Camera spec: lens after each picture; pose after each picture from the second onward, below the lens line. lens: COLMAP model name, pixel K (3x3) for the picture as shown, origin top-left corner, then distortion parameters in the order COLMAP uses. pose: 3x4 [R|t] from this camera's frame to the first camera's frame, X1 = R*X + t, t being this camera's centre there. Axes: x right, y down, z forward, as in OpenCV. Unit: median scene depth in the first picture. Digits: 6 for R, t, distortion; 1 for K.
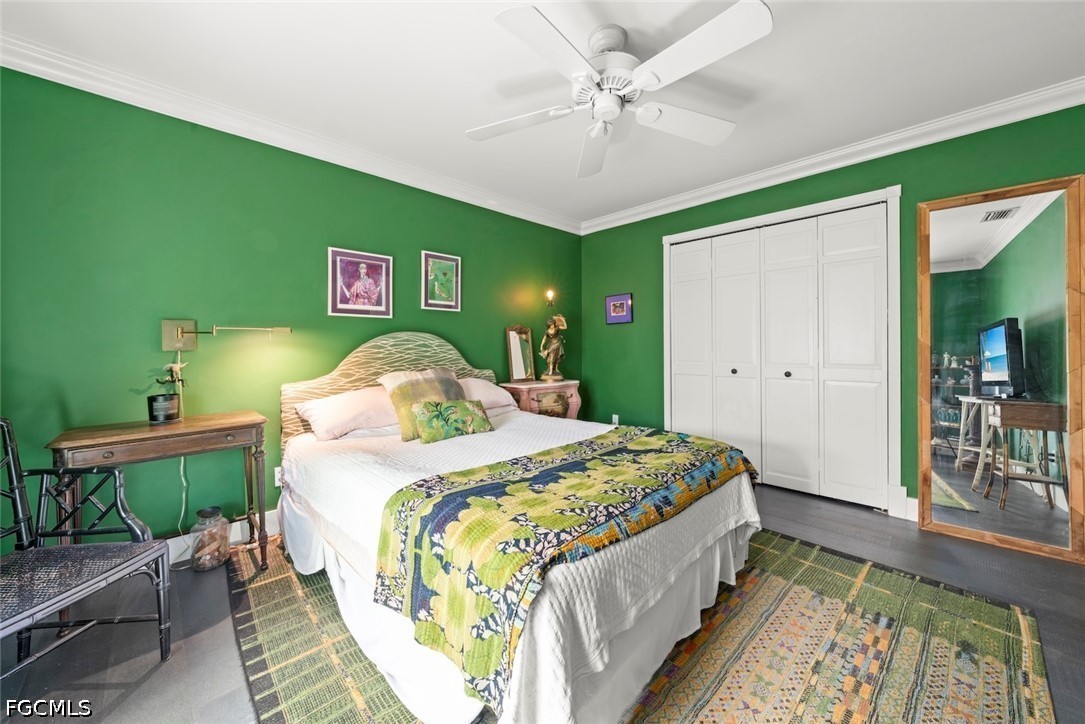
lens RADIAL K [[393.8, 0, 539.3], [0, 393.8, 343.7], [0, 0, 1]] dist [-0.000107, -0.000028]
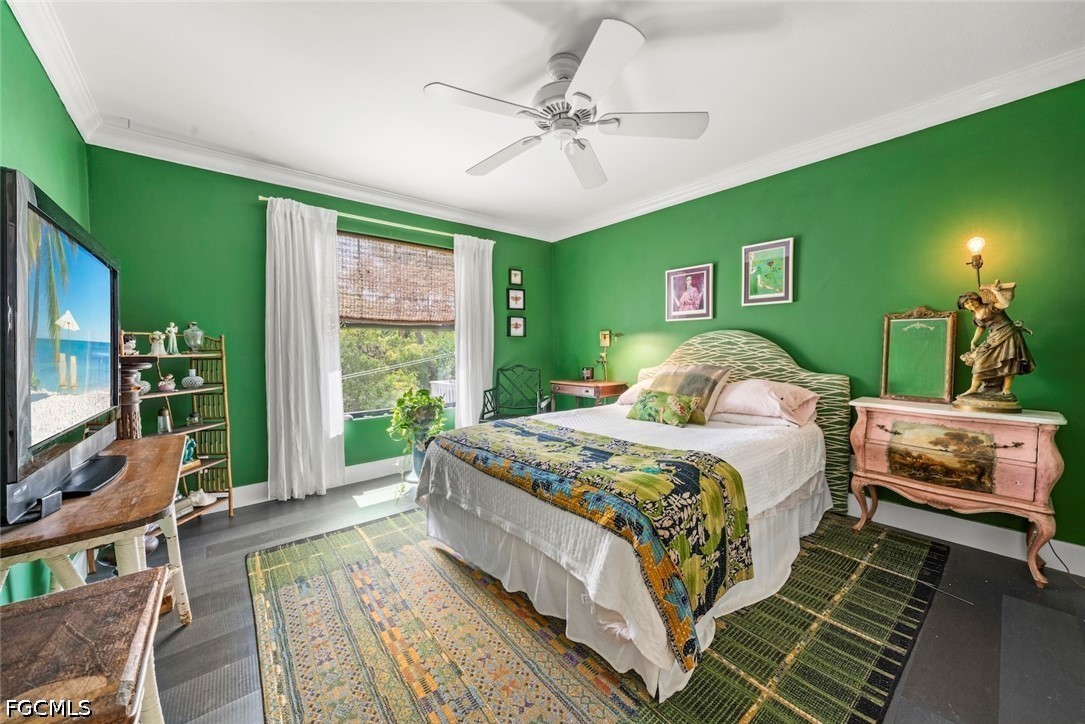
lens RADIAL K [[384.1, 0, 543.0], [0, 384.1, 357.5], [0, 0, 1]] dist [-0.001038, 0.000019]
pose [[-0.053032, 0.036858, -0.997912, 0.762911], [0.013843, 0.999250, 0.036172, -0.001028], [0.998497, -0.011895, -0.053502, 0.597190]]
